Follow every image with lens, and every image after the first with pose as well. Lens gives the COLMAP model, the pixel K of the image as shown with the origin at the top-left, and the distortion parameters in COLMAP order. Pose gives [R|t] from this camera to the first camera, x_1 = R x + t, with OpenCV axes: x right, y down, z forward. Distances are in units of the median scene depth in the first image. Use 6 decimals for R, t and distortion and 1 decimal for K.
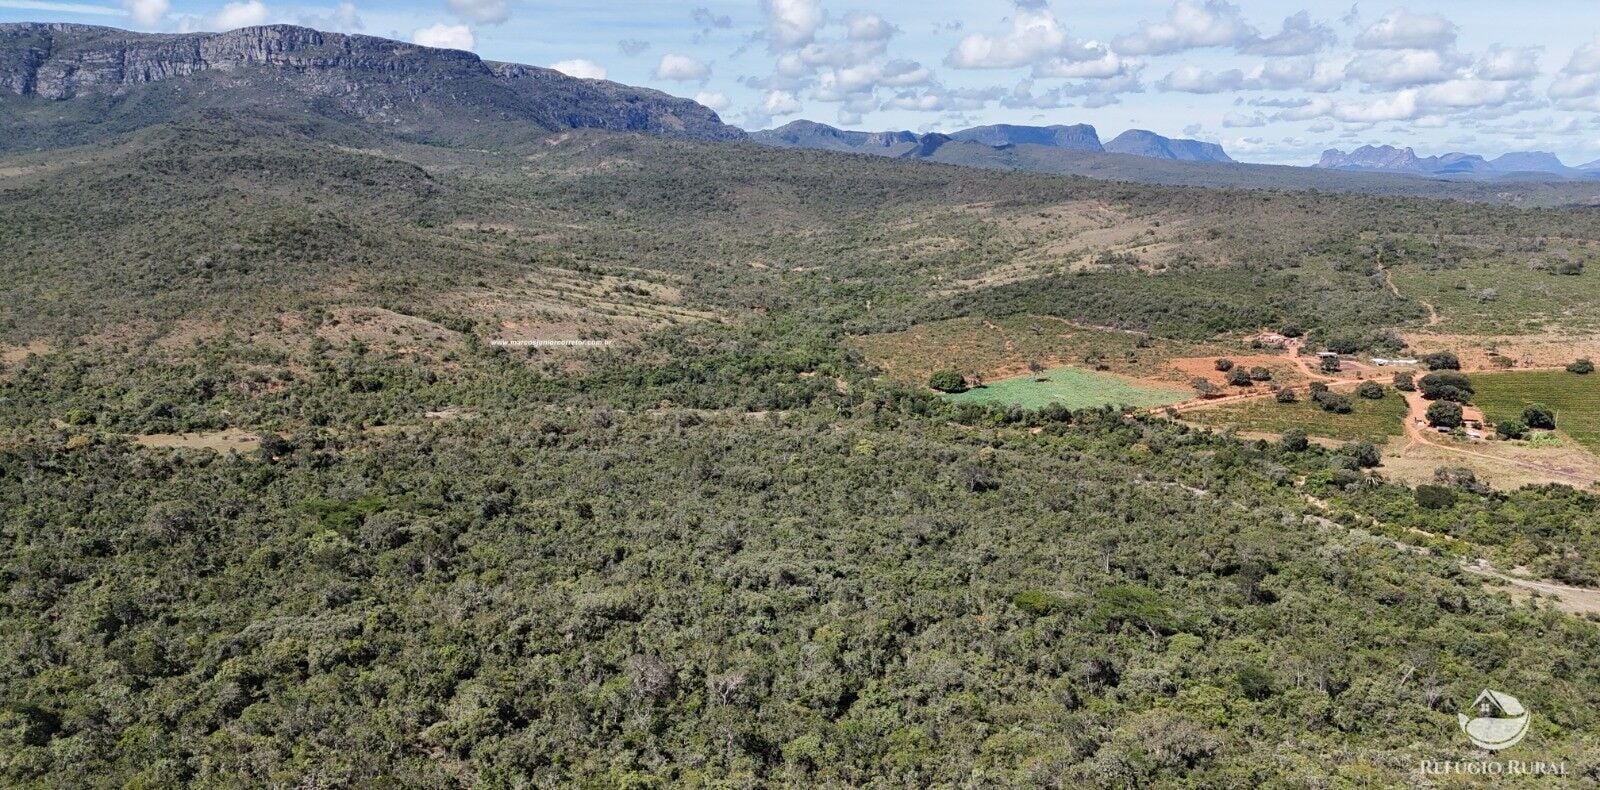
lens RADIAL K [[1180.7, 0, 799.5], [0, 1180.7, 439.0], [0, 0, 1]] dist [0.085409, -0.085859]
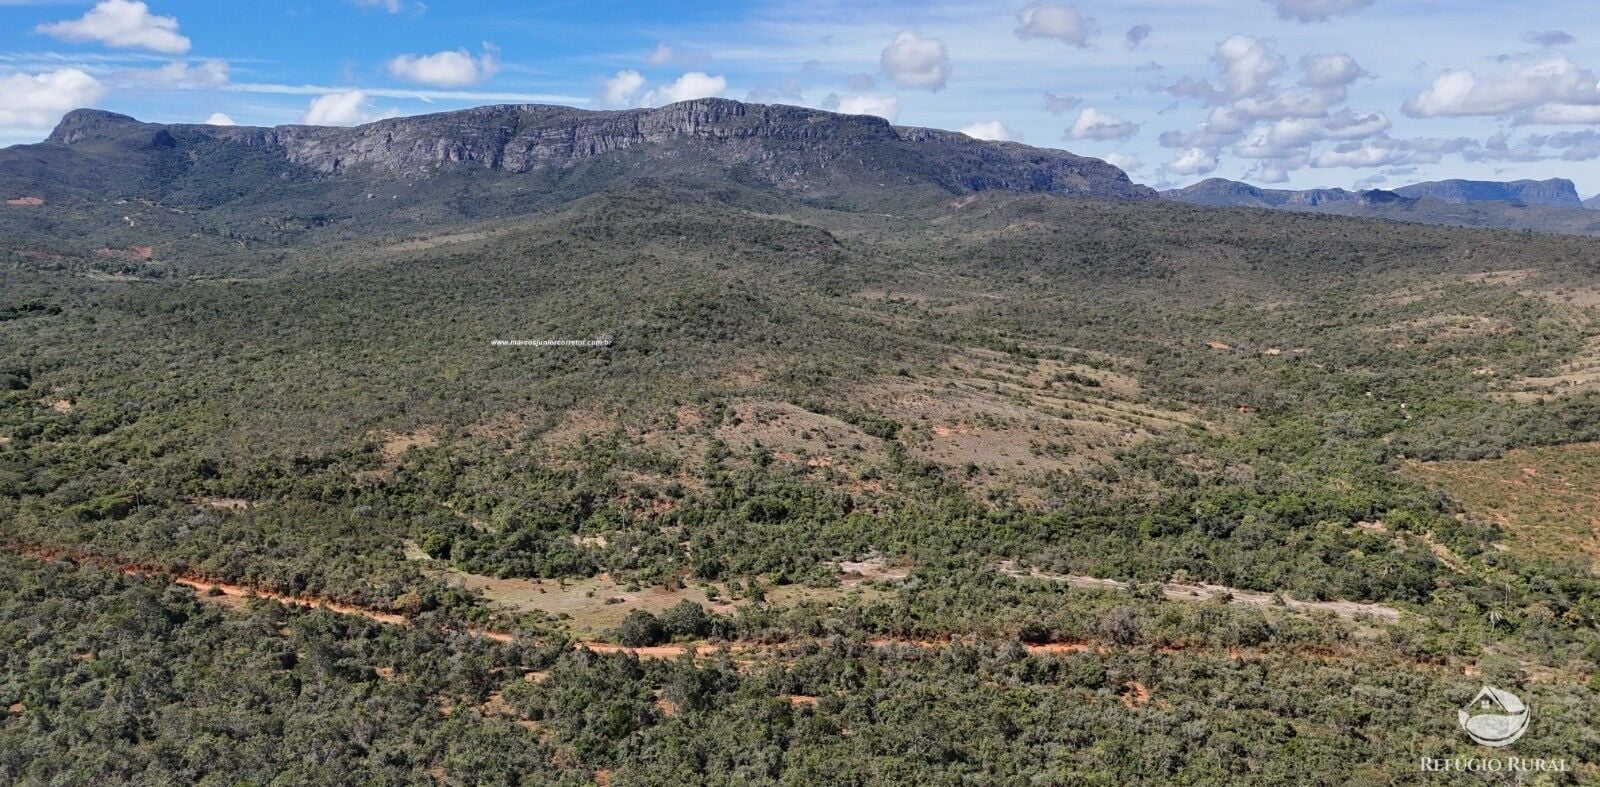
lens RADIAL K [[1180.7, 0, 799.5], [0, 1180.7, 437.5], [0, 0, 1]] dist [0.085409, -0.085859]
pose [[0.950286, 0.053412, -0.306763, -0.062439], [-0.069162, 0.996775, -0.040694, -0.035318], [0.303600, 0.059887, 0.950916, 0.154078]]
